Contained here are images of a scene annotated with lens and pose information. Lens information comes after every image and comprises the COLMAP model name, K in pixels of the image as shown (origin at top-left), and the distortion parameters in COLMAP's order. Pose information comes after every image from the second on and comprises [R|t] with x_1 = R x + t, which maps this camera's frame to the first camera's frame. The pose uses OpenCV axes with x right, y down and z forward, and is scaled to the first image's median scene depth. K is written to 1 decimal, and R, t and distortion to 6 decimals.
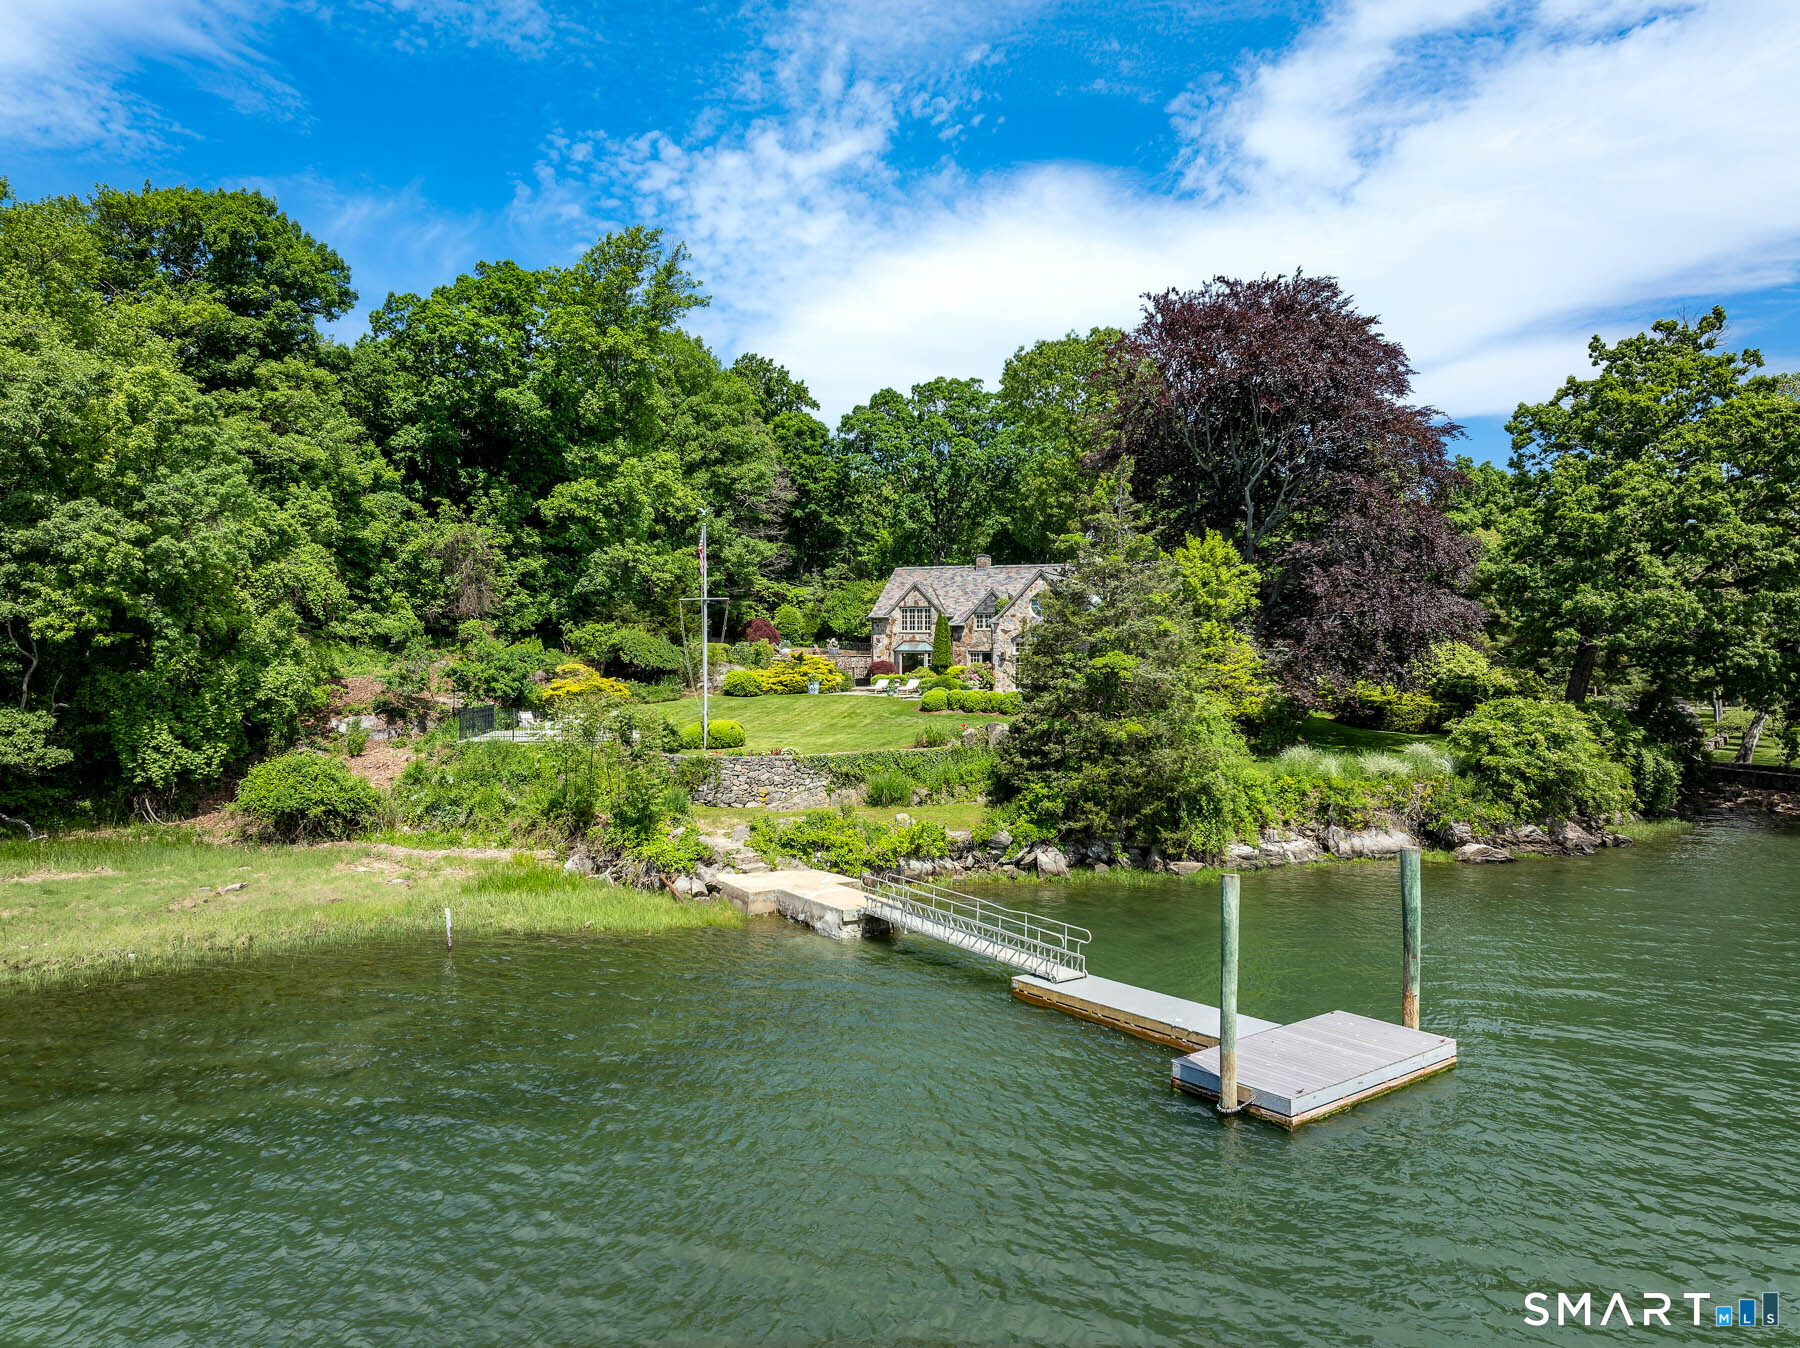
lens RADIAL K [[1278.7, 0, 901.5], [0, 1278.7, 672.1], [0, 0, 1]] dist [0.000880, 0.000012]
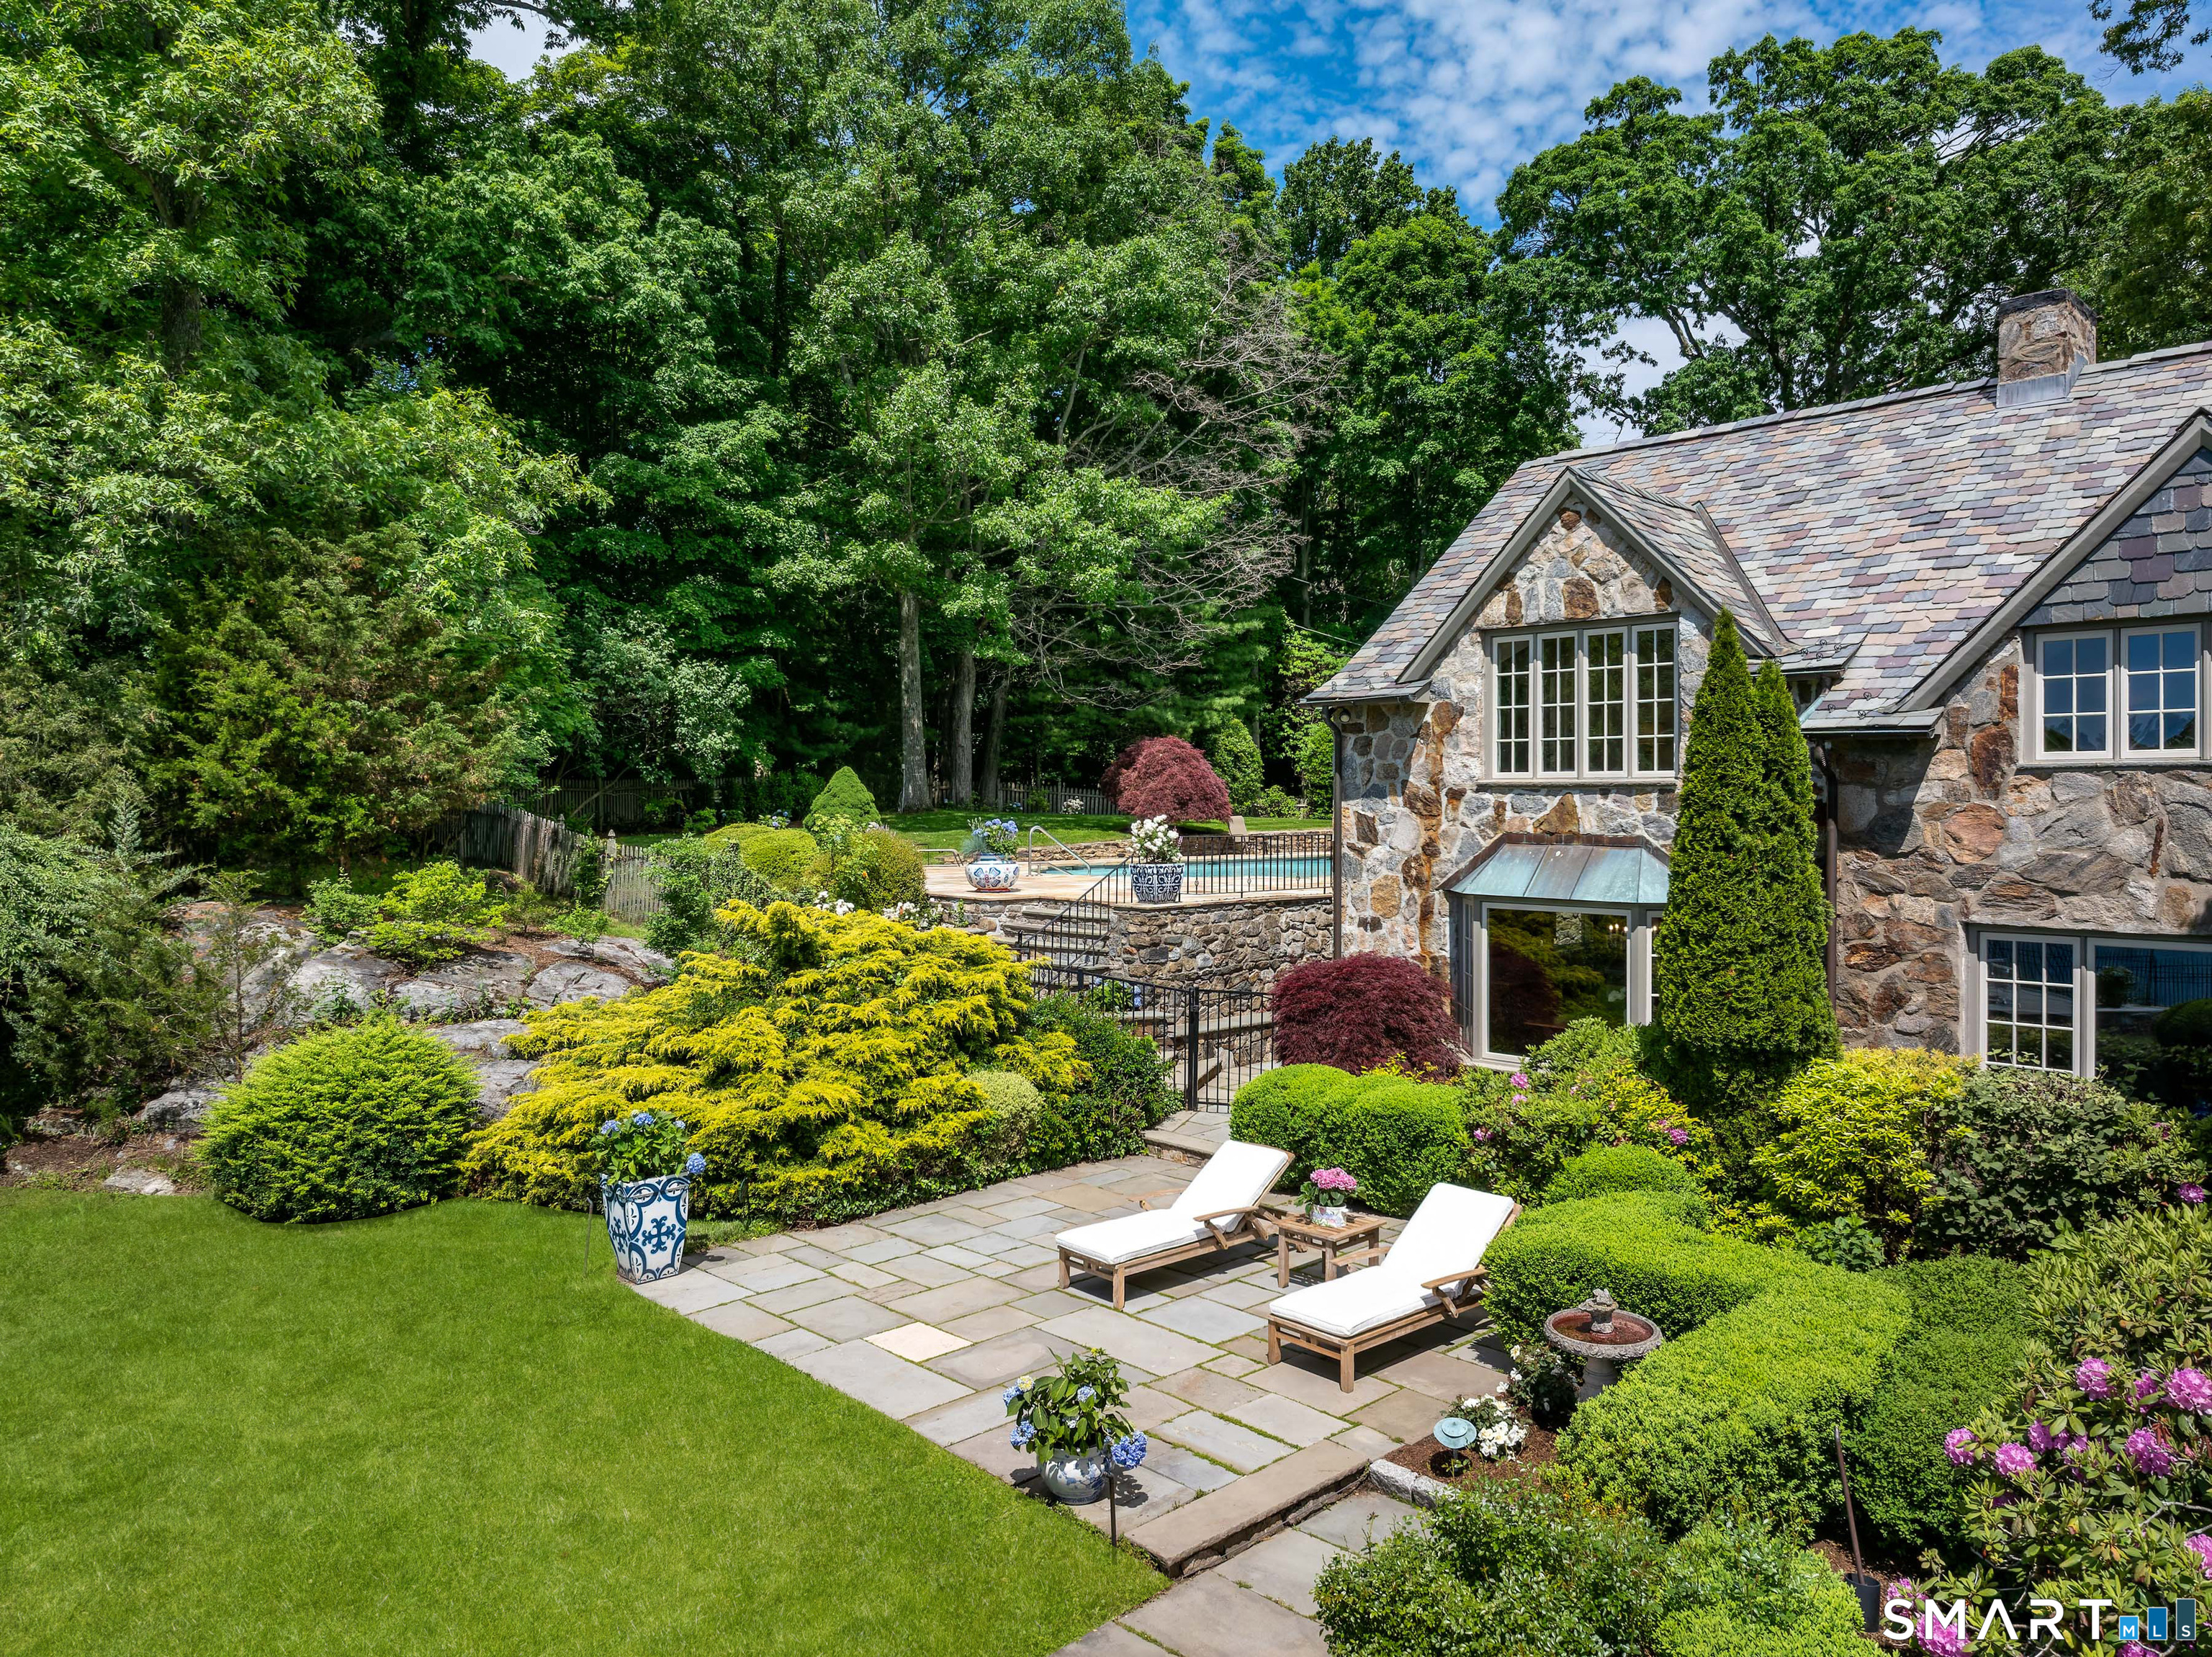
lens RADIAL K [[1518.1, 0, 1113.1], [0, 1518.1, 816.0], [0, 0, 1]] dist [0.000331, -0.001273]
pose [[0.918867, 0.003333, -0.394552, 0.032285], [-0.004884, 0.999984, -0.002927, -0.026090], [0.394536, 0.004617, 0.918869, 0.798737]]
